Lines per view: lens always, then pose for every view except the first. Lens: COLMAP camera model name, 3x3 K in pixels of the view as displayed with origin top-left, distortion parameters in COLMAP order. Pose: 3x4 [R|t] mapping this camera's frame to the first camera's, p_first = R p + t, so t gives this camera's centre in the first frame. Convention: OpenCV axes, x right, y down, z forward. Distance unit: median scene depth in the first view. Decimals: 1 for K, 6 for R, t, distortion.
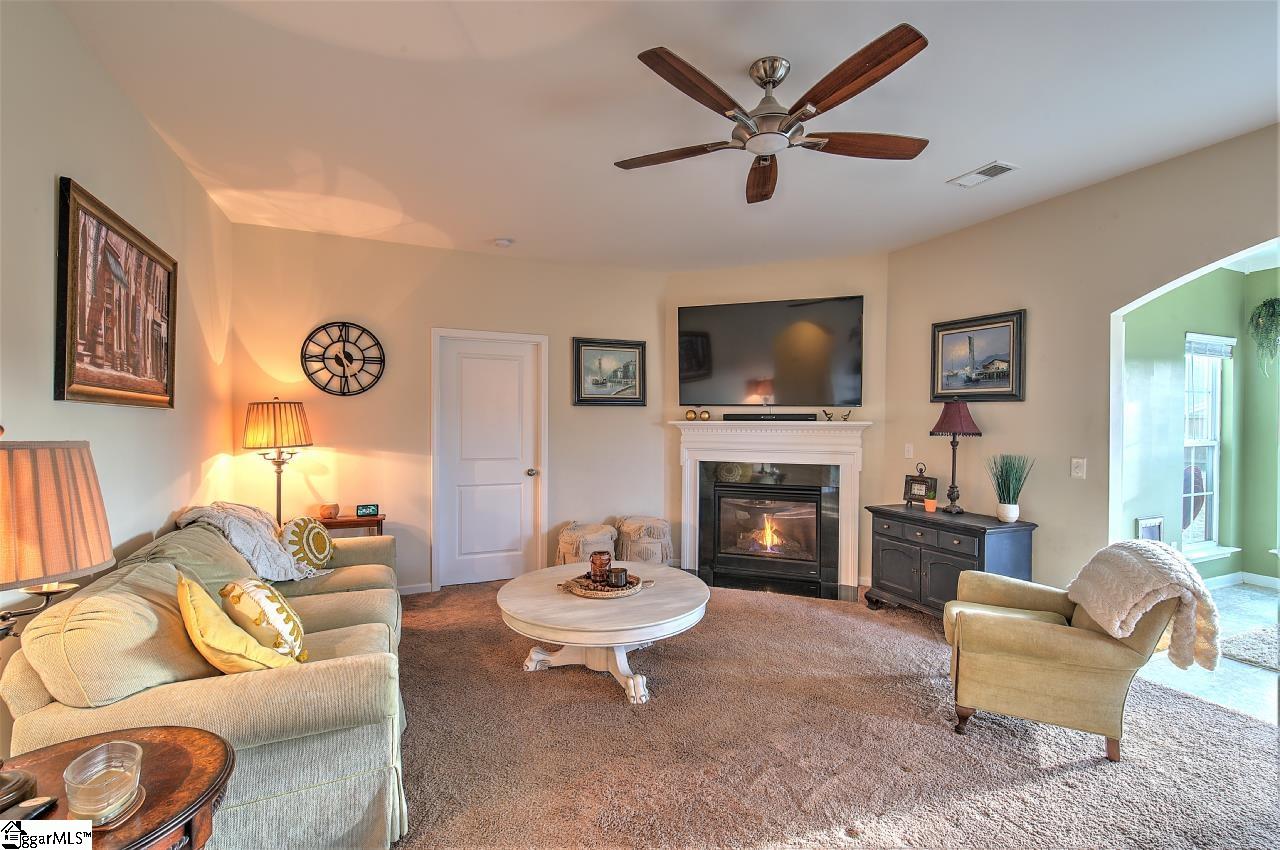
lens RADIAL K [[564.9, 0, 646.2], [0, 564.9, 424.0], [0, 0, 1]] dist [-0.000279, -0.002260]
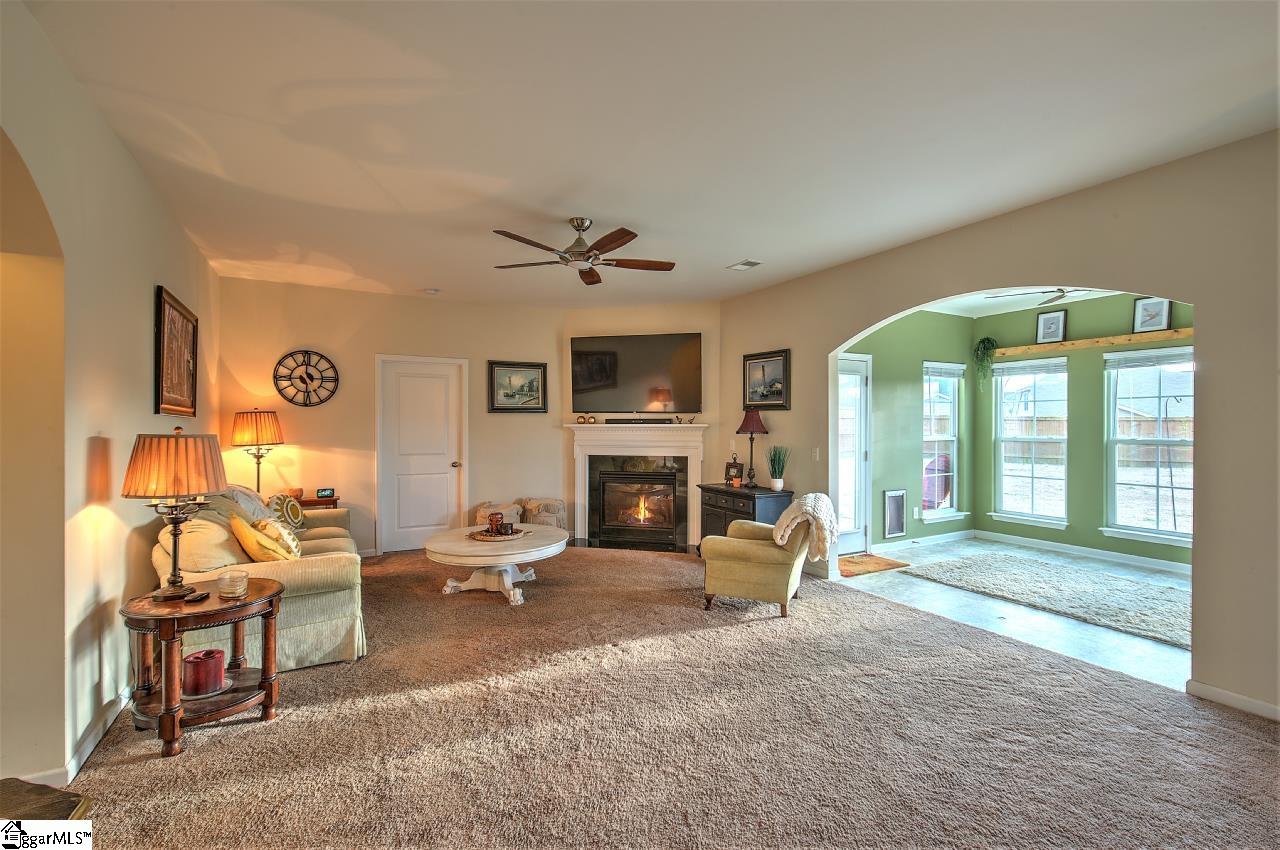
lens RADIAL K [[564.9, 0, 647.6], [0, 564.9, 424.3], [0, 0, 1]] dist [-0.000279, -0.002260]
pose [[0.995598, -0.004322, 0.093628, 0.136001], [0.004859, 0.999973, -0.005512, 0.003341], [-0.093602, 0.005943, 0.995592, -0.393967]]
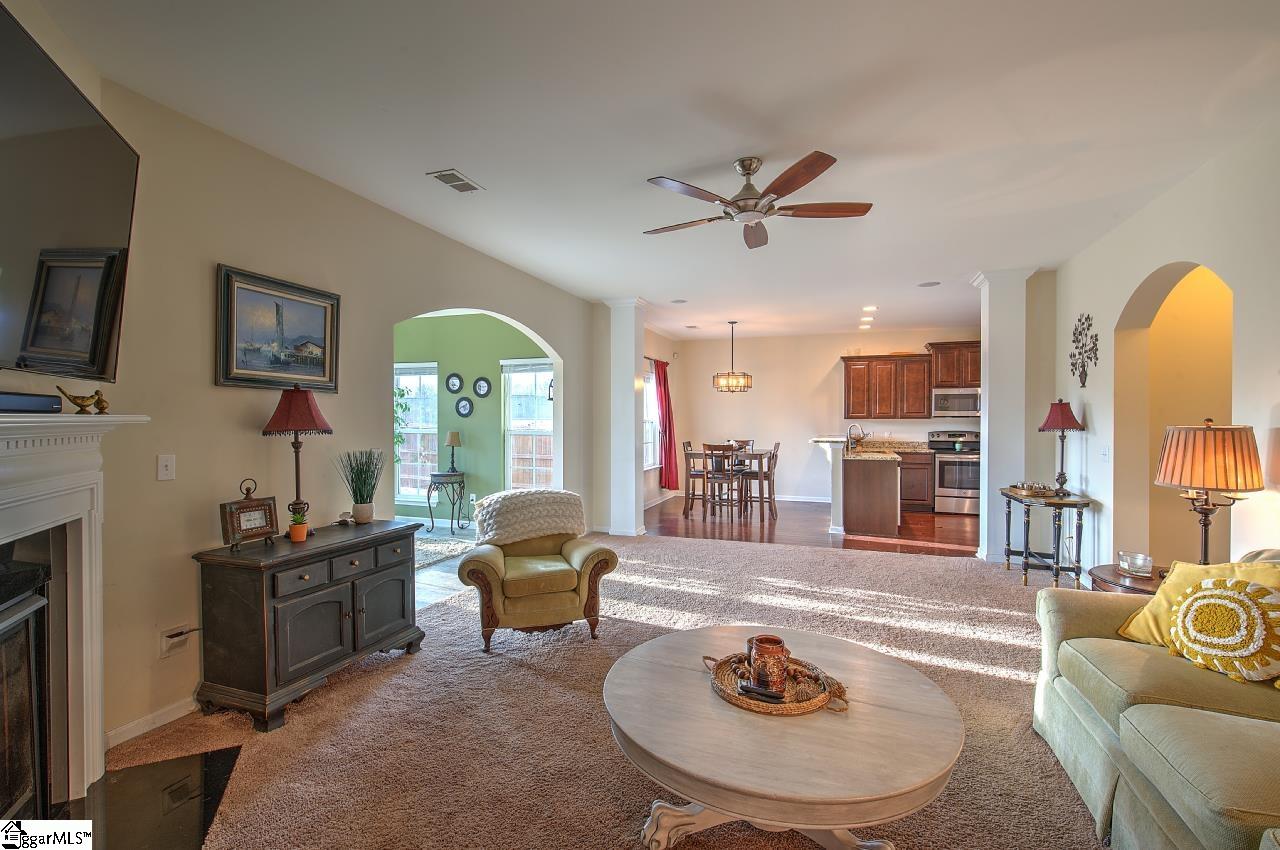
lens RADIAL K [[564.9, 0, 650.0], [0, 564.9, 426.6], [0, 0, 1]] dist [-0.000279, -0.002260]
pose [[-0.734902, -0.014829, 0.678011, -0.295395], [0.000233, 0.999755, 0.022119, -0.006025], [-0.678173, 0.016413, -0.734719, 1.165047]]
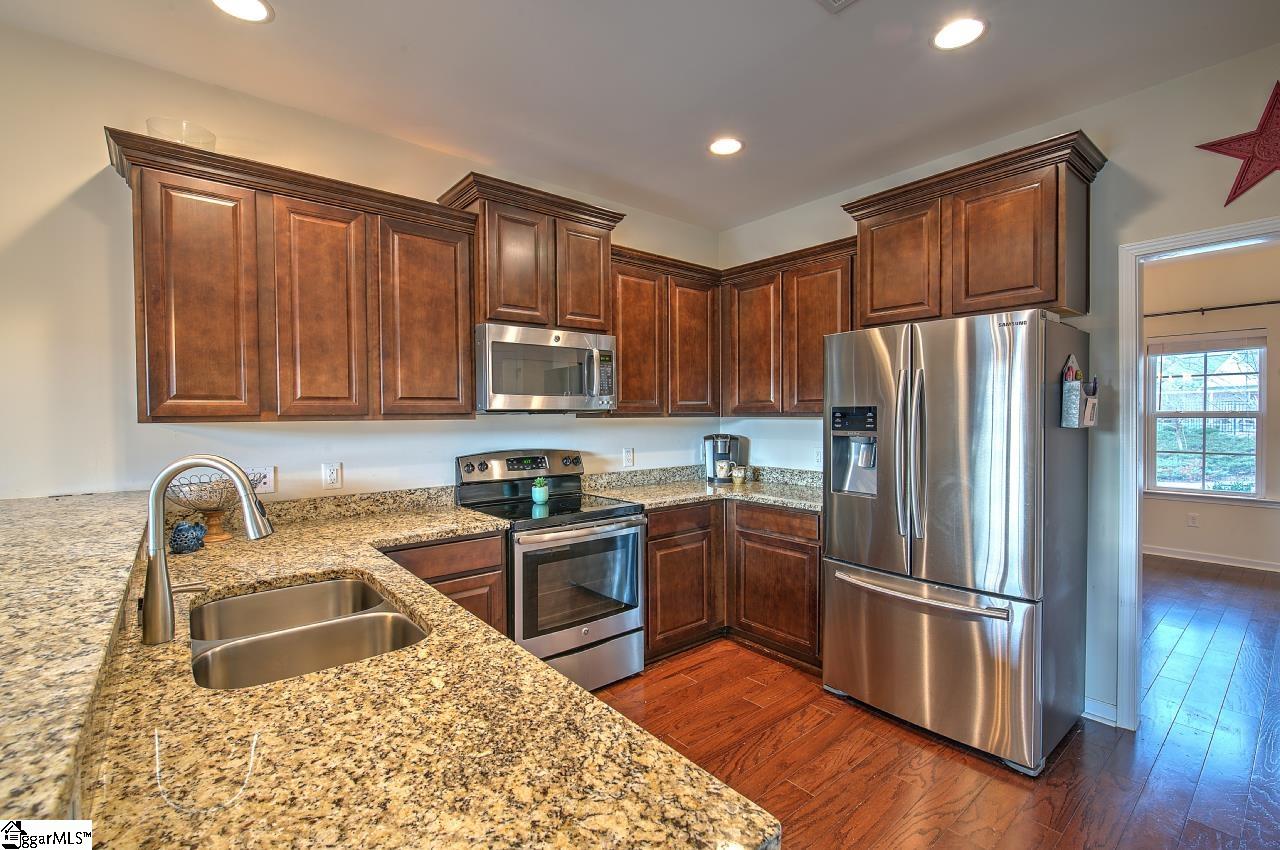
lens RADIAL K [[564.9, 0, 648.7], [0, 564.9, 425.4], [0, 0, 1]] dist [-0.000279, -0.002260]
pose [[-0.959078, 0.002554, -0.283131, 0.341824], [-0.005712, 0.999581, 0.028363, -0.000018], [0.283085, 0.028820, -0.958662, -0.344649]]
